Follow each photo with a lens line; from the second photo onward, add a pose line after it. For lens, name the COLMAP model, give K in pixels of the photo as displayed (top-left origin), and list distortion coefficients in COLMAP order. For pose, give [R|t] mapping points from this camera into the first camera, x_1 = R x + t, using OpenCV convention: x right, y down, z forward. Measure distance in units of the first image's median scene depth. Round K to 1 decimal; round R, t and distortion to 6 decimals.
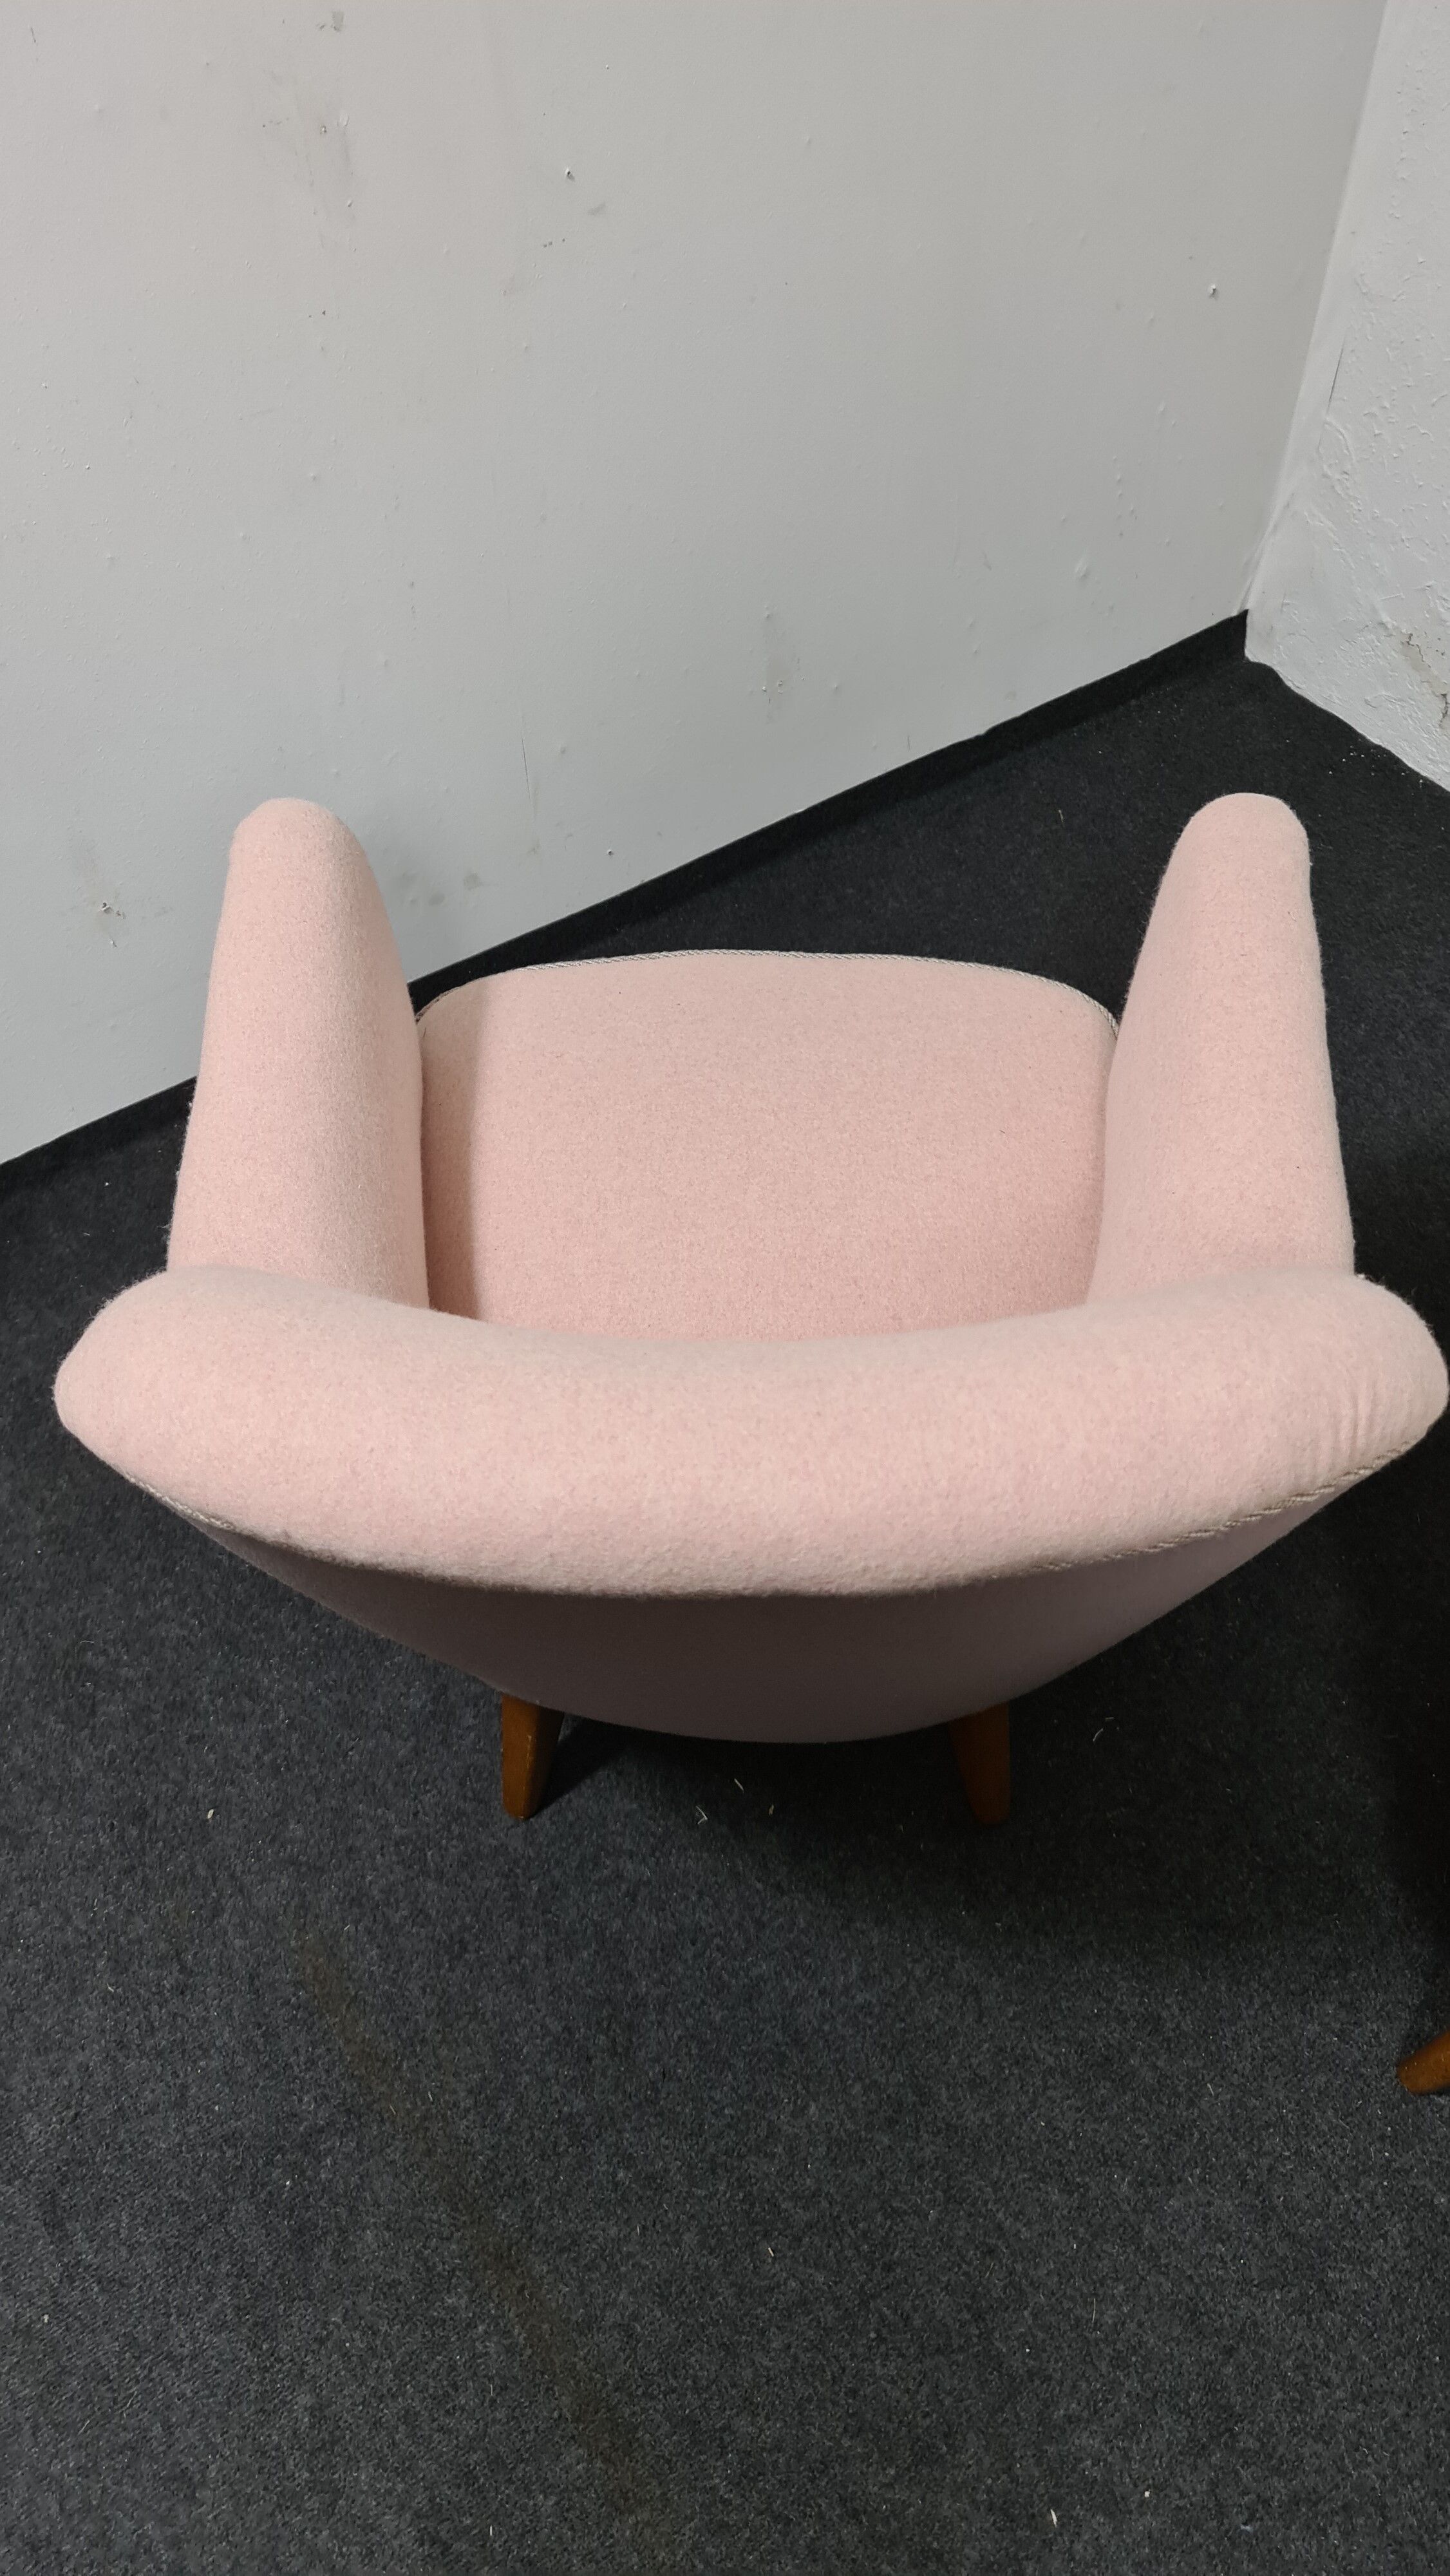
lens RADIAL K [[1909.8, 0, 715.5], [0, 1909.8, 1300.7], [0, 0, 1]] dist [0.077409, -0.065299]
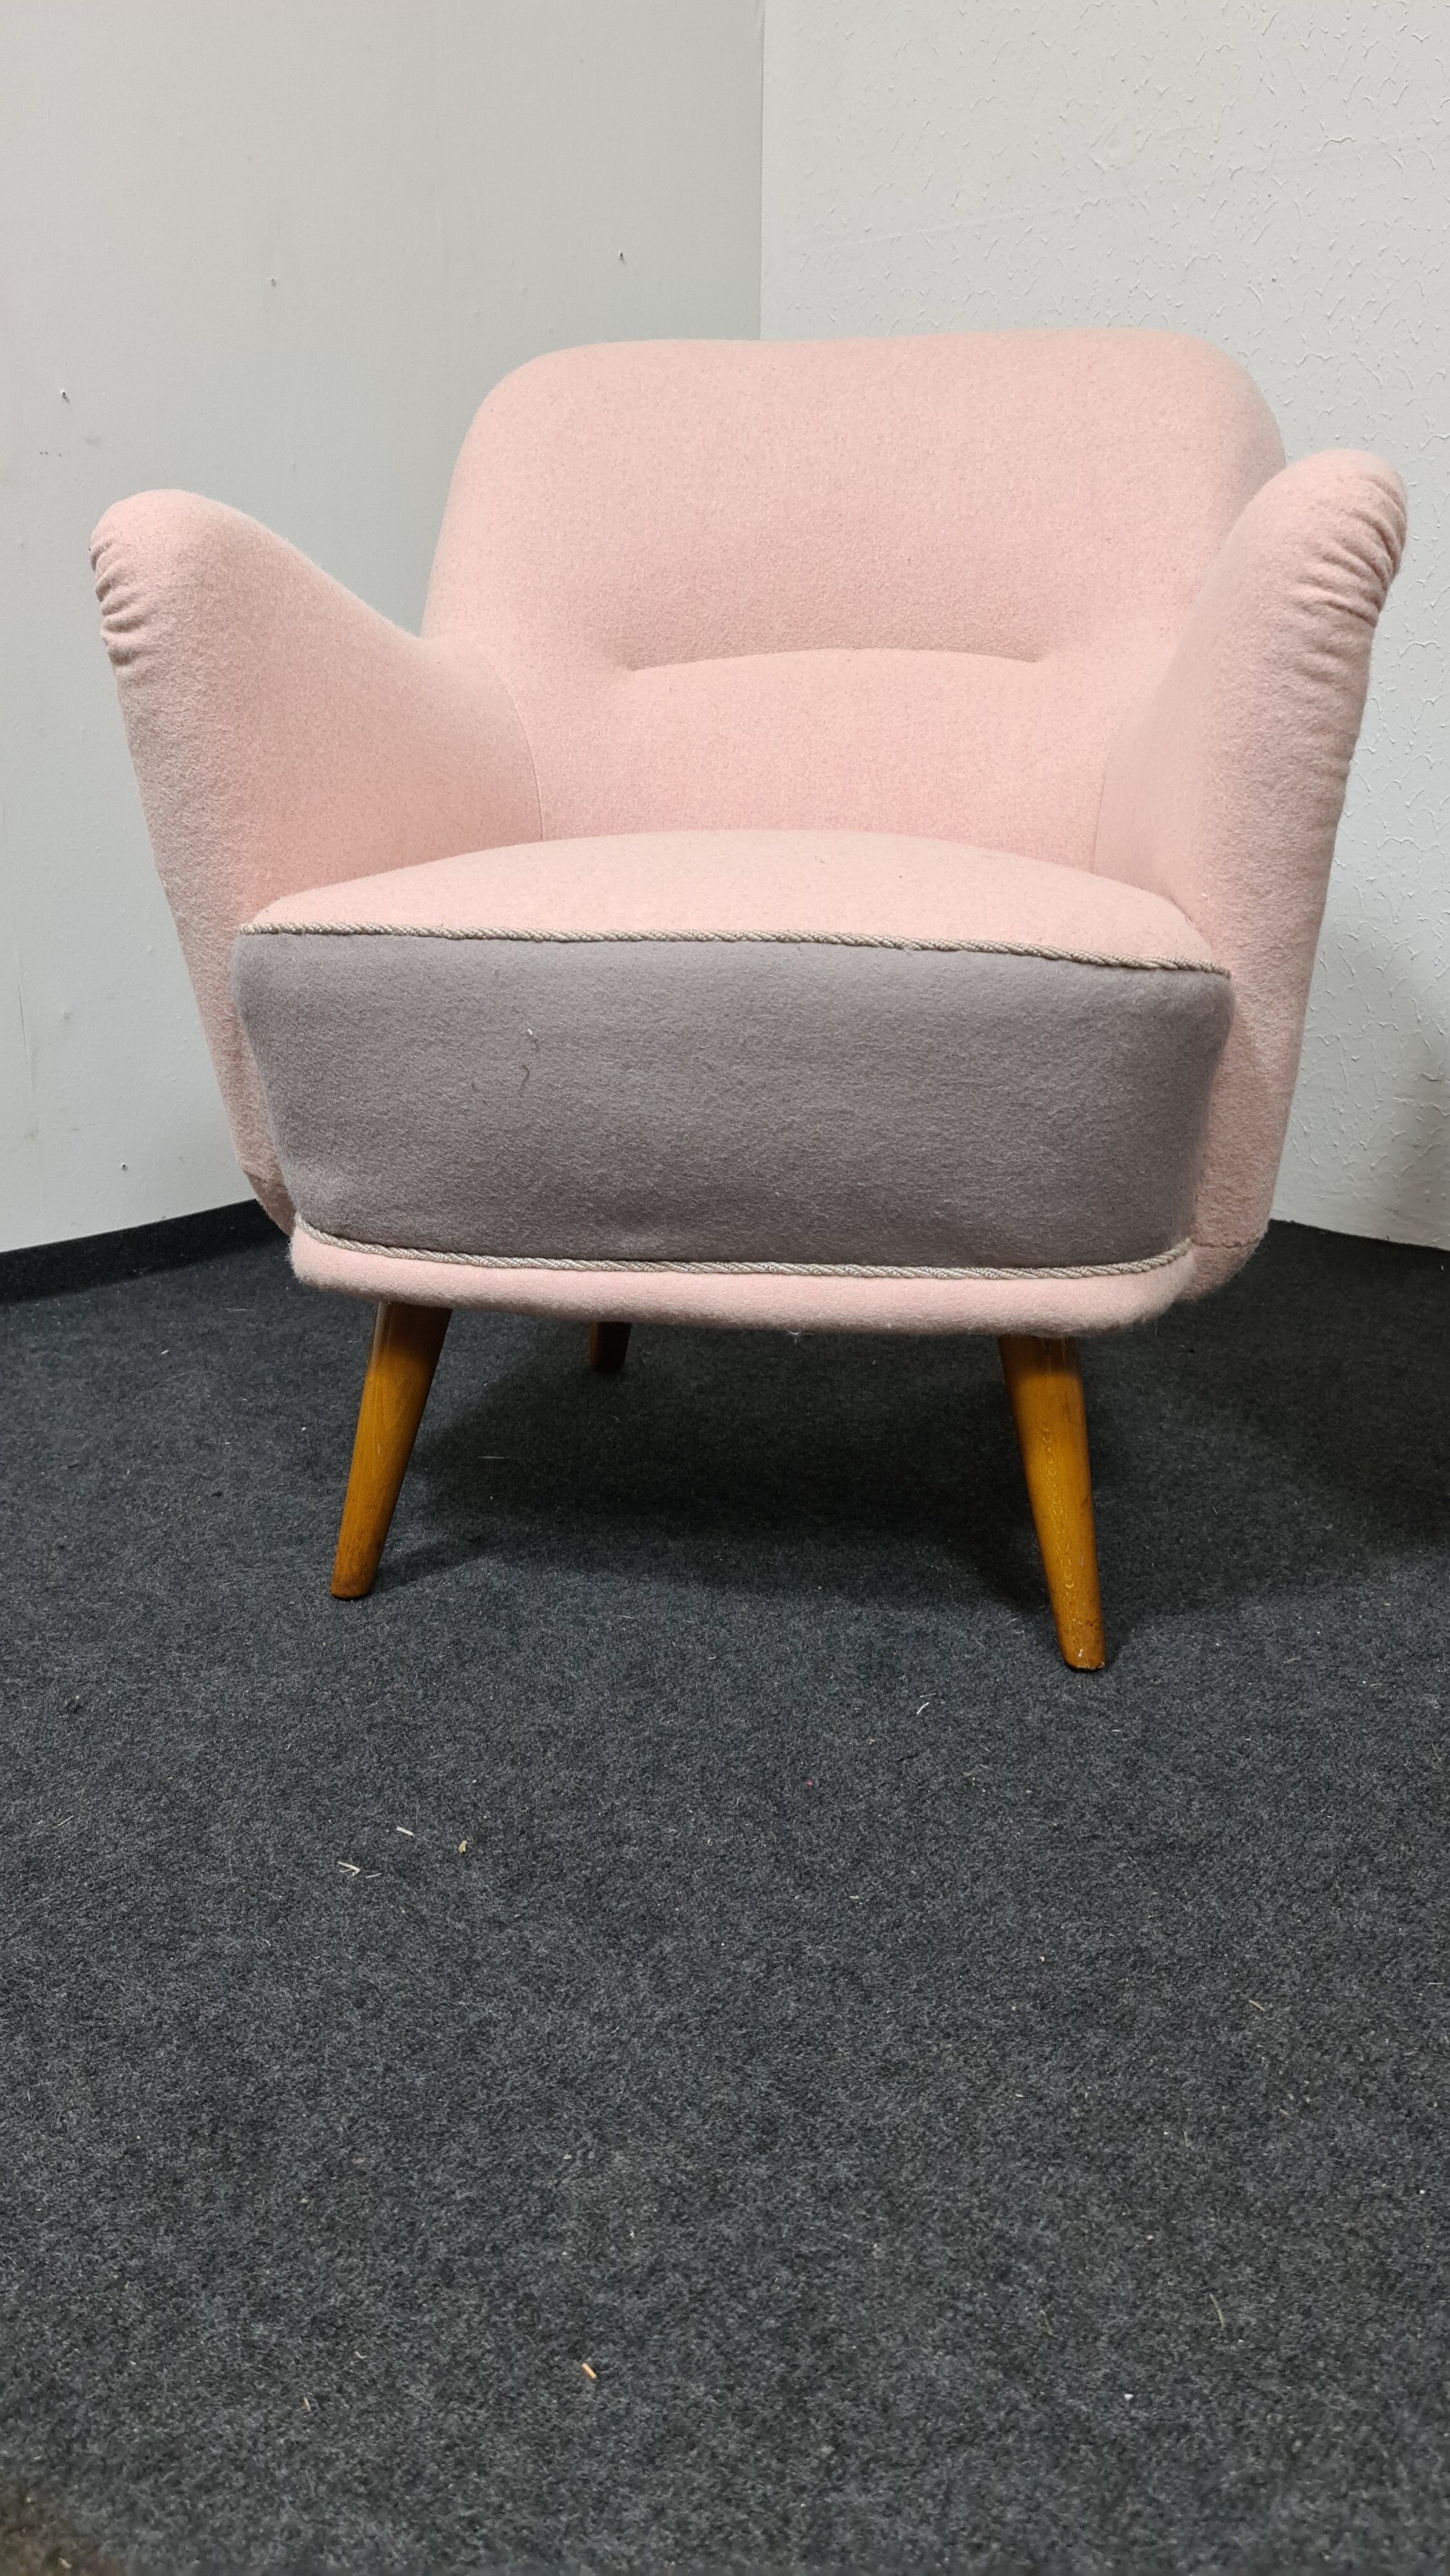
lens RADIAL K [[1909.8, 0, 715.5], [0, 1909.8, 1299.0], [0, 0, 1]] dist [0.077409, -0.065299]
pose [[0.960521, -0.056655, 0.272379, -0.057068], [0.204503, 0.807566, -0.553187, 0.532968], [-0.188623, 0.587050, 0.787270, 0.435133]]
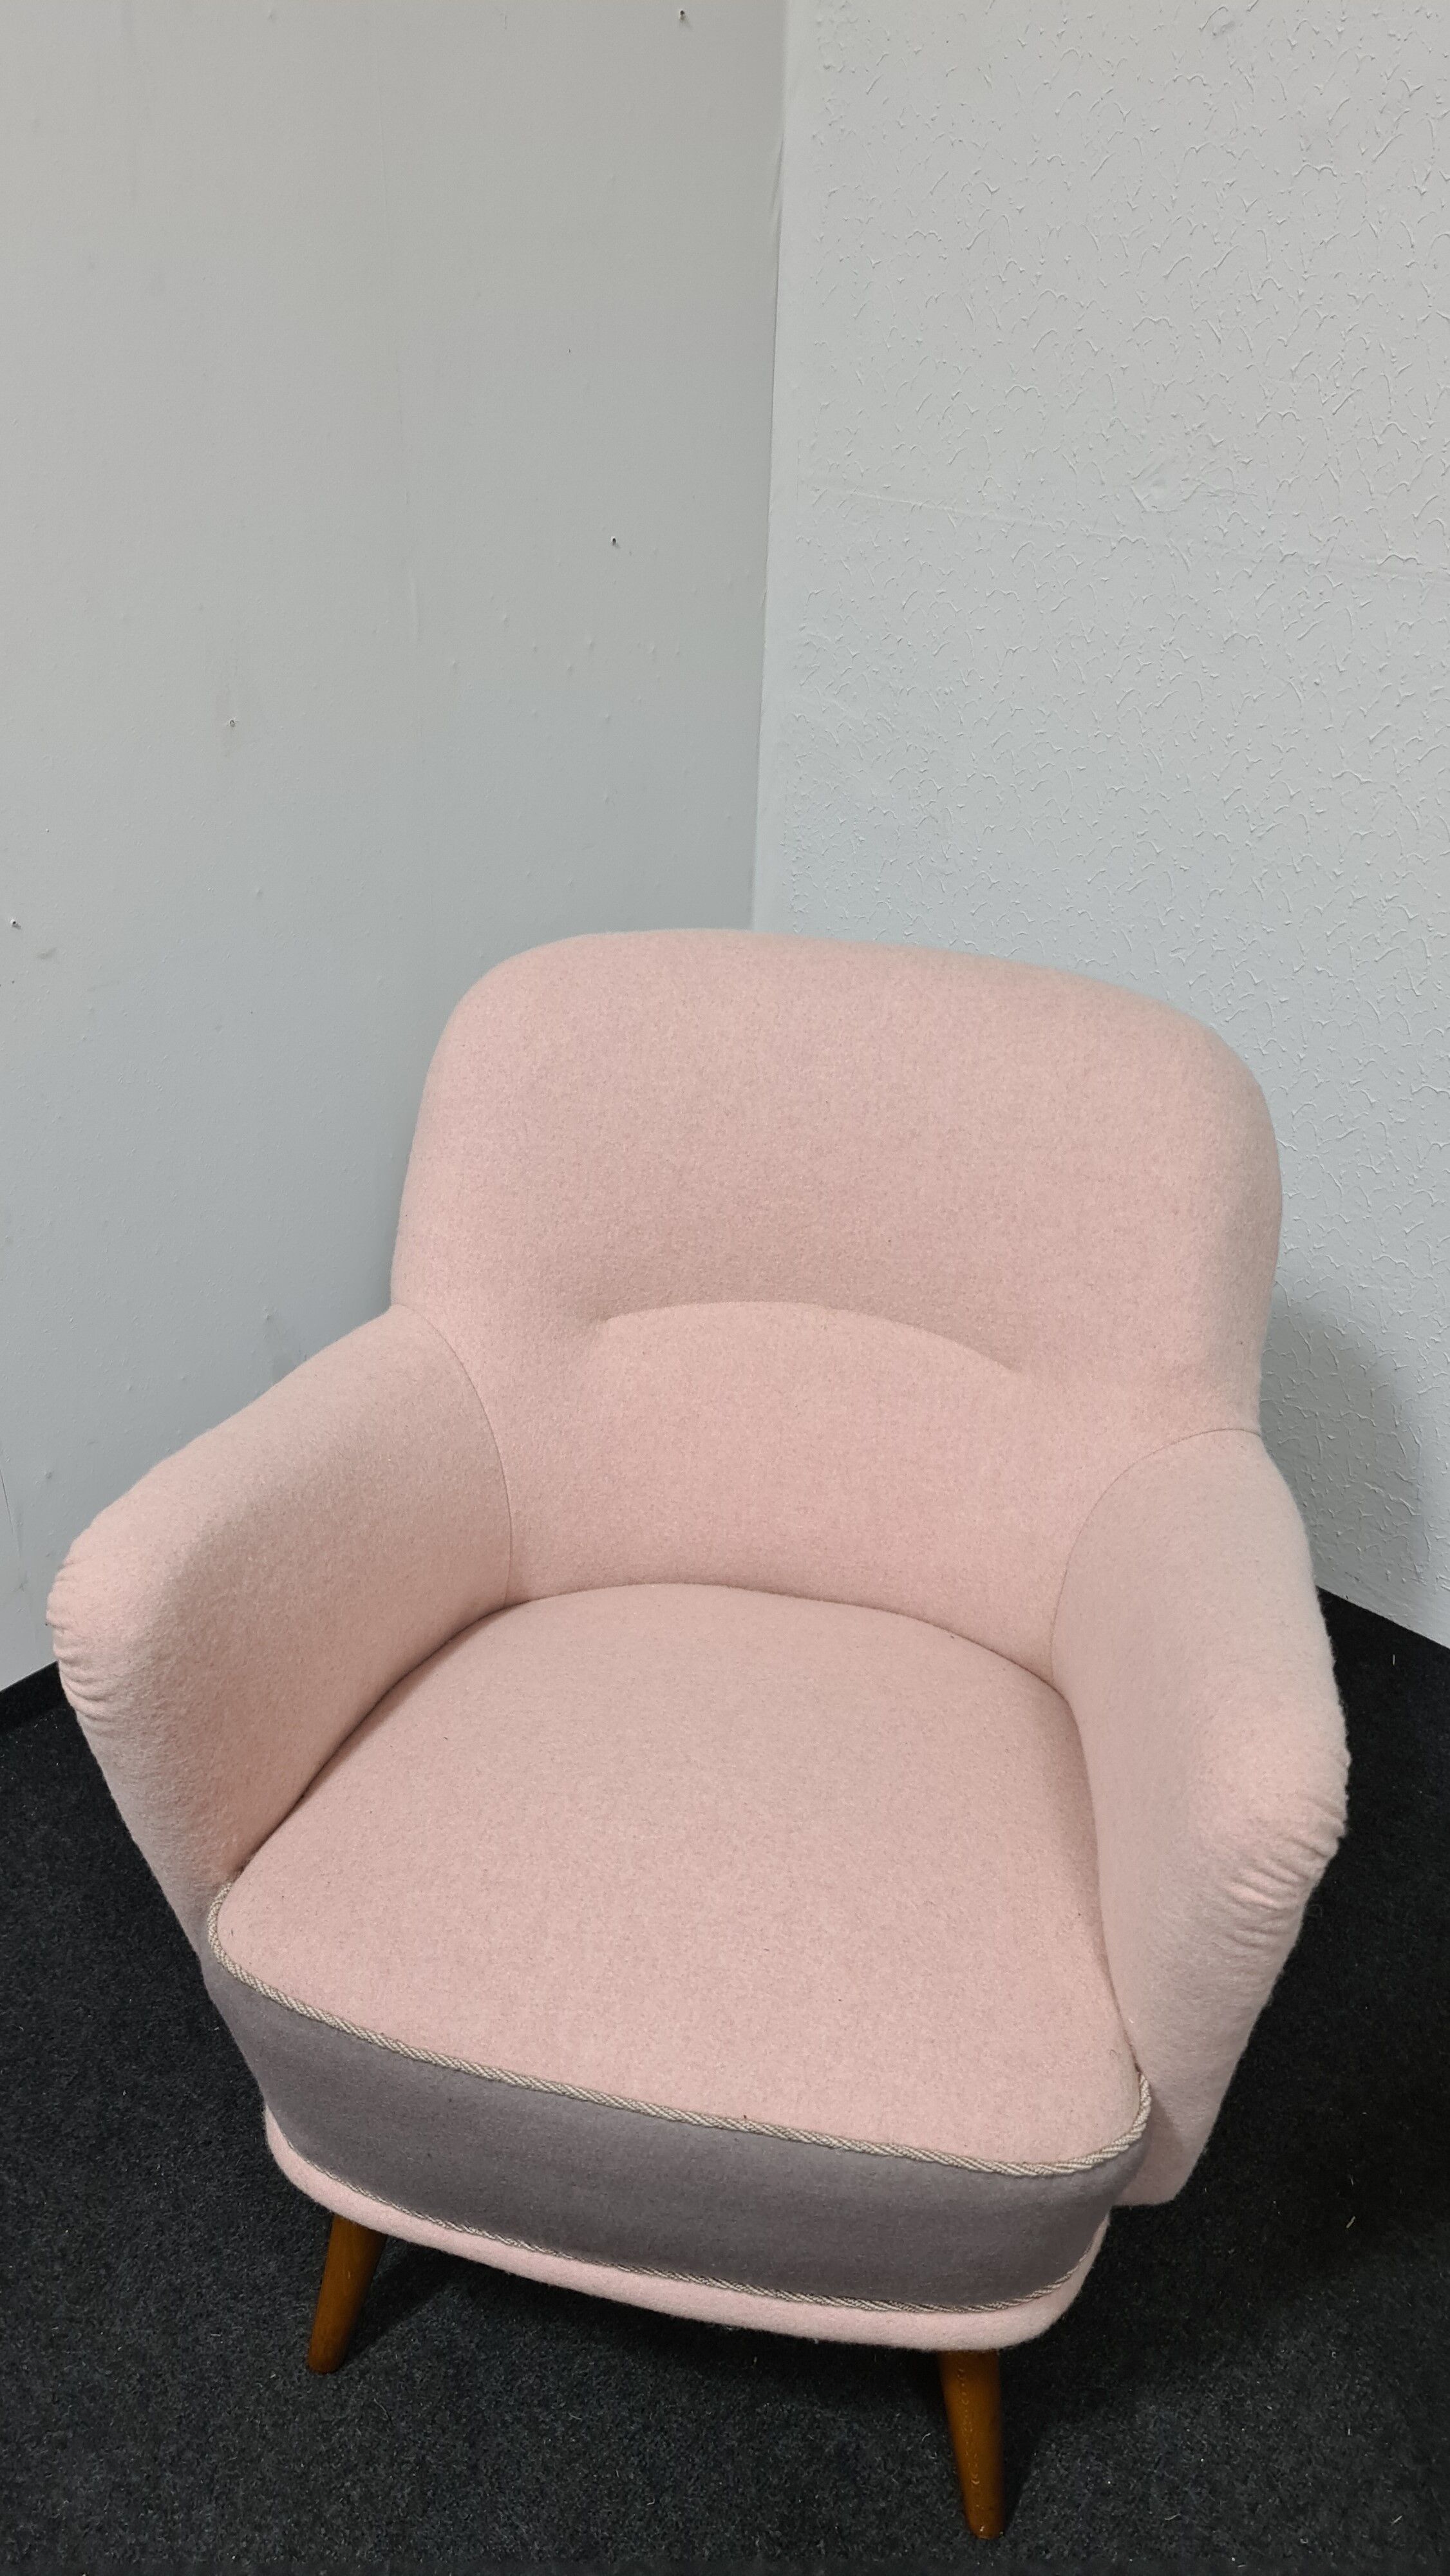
lens RADIAL K [[1909.8, 0, 714.7], [0, 1909.8, 1251.3], [0, 0, 1]] dist [0.077409, -0.065299]
pose [[0.964338, -0.093641, 0.247557, 0.011994], [0.178955, 0.919810, -0.349177, -0.012725], [-0.195008, 0.381026, 0.903765, 0.105349]]
